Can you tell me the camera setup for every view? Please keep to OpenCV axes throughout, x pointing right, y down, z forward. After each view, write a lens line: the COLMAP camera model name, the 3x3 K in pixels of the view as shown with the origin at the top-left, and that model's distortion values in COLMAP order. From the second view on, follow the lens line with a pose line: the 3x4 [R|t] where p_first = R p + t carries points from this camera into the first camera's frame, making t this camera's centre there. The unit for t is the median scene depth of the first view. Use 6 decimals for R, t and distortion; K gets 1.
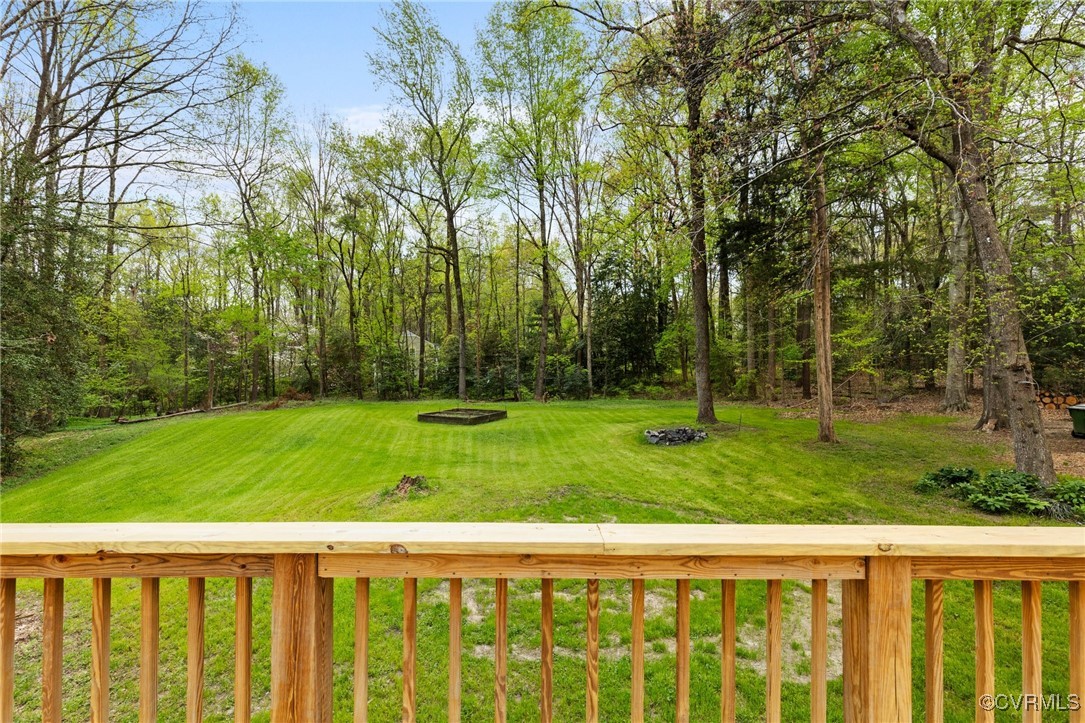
lens RADIAL K [[490.3, 0, 544.4], [0, 490.3, 357.3], [0, 0, 1]] dist [0.001944, 0.000611]
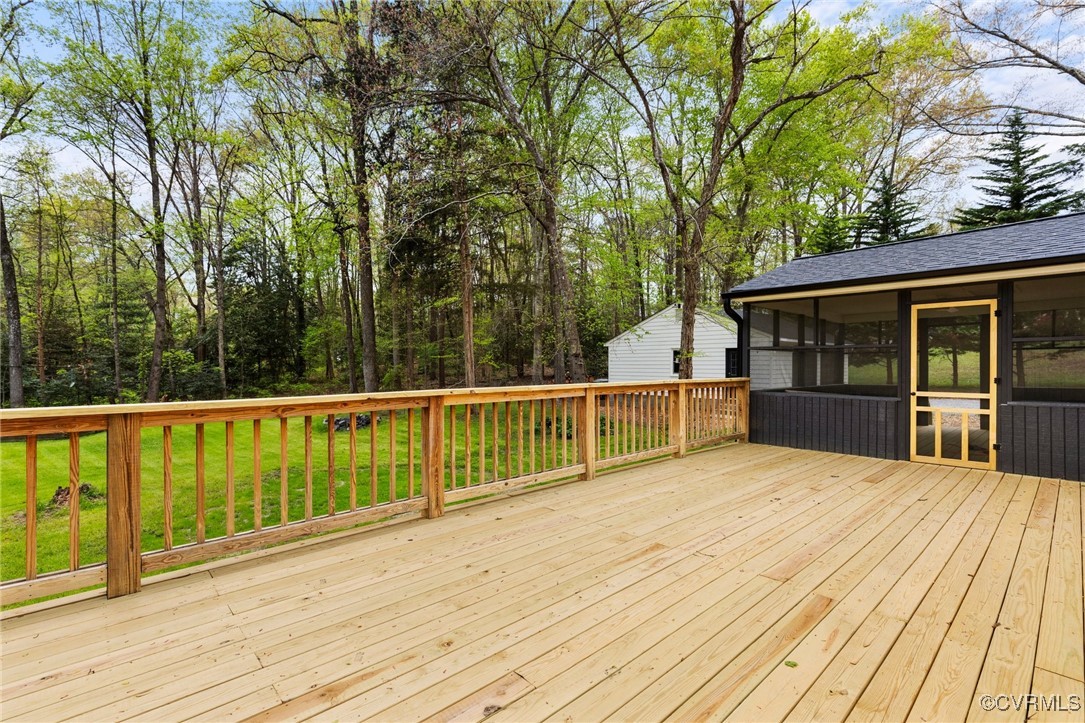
lens RADIAL K [[490.3, 0, 548.5], [0, 490.3, 364.4], [0, 0, 1]] dist [0.001944, 0.000611]
pose [[0.736511, -0.011645, 0.676325, -0.072547], [0.001433, 0.999876, 0.015655, 0.007247], [-0.676424, -0.010561, 0.736437, -0.053218]]
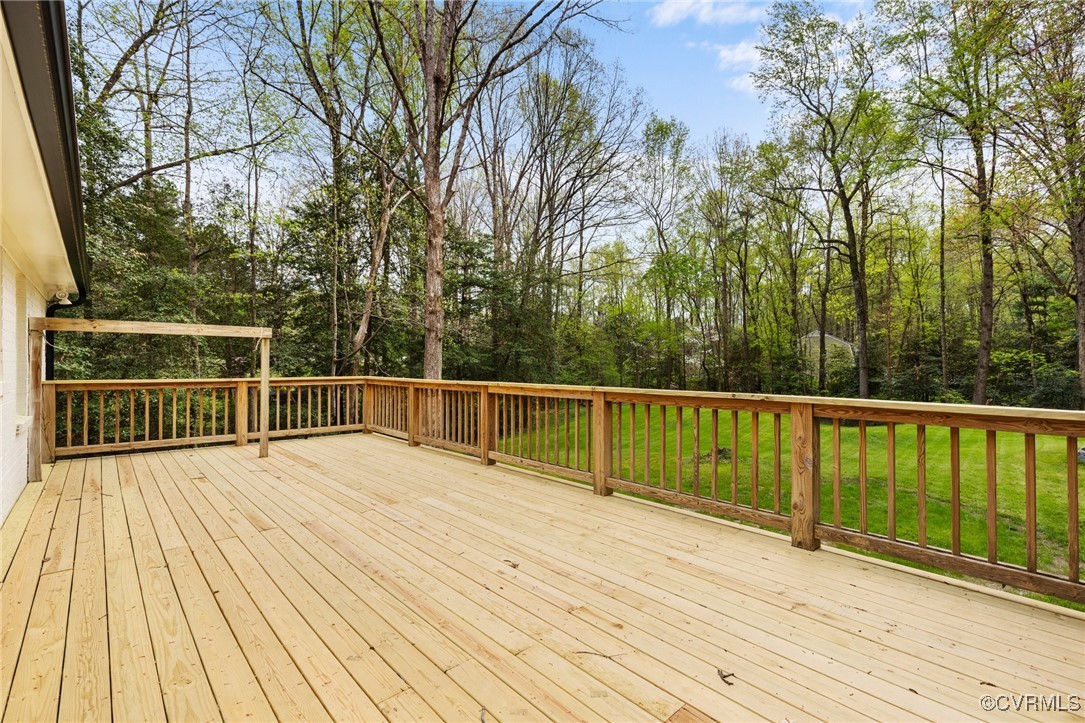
lens RADIAL K [[490.3, 0, 541.7], [0, 490.3, 360.3], [0, 0, 1]] dist [0.001944, 0.000611]
pose [[0.667233, -0.016317, -0.744671, 0.111931], [0.014385, 0.999856, -0.009019, 0.008810], [0.744711, -0.004695, 0.667371, -0.053970]]
